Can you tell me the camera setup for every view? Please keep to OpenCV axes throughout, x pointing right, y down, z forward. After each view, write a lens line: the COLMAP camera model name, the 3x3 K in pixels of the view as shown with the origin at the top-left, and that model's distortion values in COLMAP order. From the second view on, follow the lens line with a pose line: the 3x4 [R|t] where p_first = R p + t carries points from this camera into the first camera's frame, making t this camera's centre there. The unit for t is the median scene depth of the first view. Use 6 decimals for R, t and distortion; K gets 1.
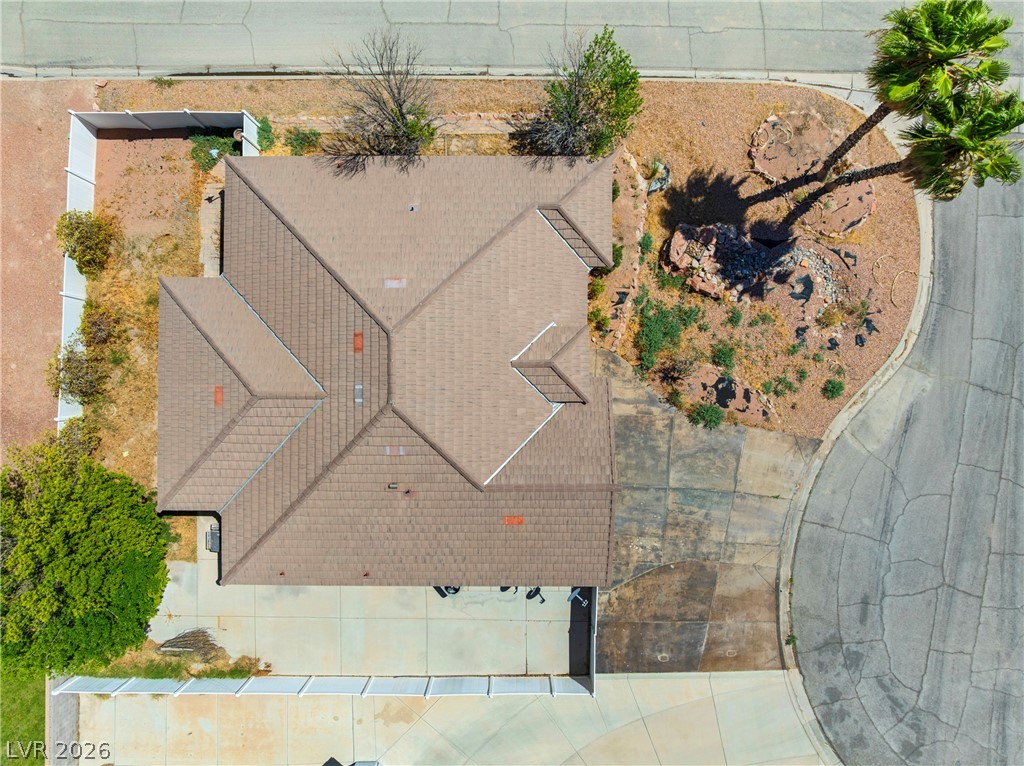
lens RADIAL K [[720.6, 0, 515.3], [0, 720.6, 380.3], [0, 0, 1]] dist [-0.039415, 0.002703]
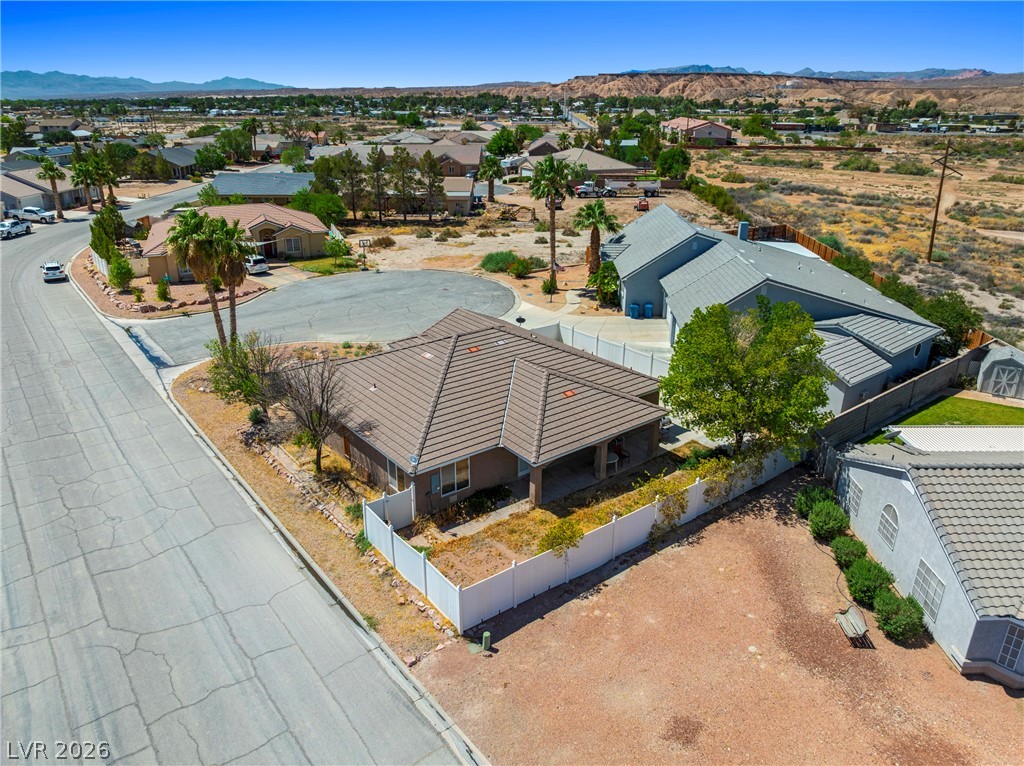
lens RADIAL K [[720.6, 0, 515.3], [0, 720.6, 380.3], [0, 0, 1]] dist [-0.039415, 0.002703]
pose [[-0.623383, -0.293226, 0.724853, -1.140313], [0.781809, -0.218384, 0.584023, -0.723997], [-0.012954, 0.930767, 0.365384, 0.419135]]
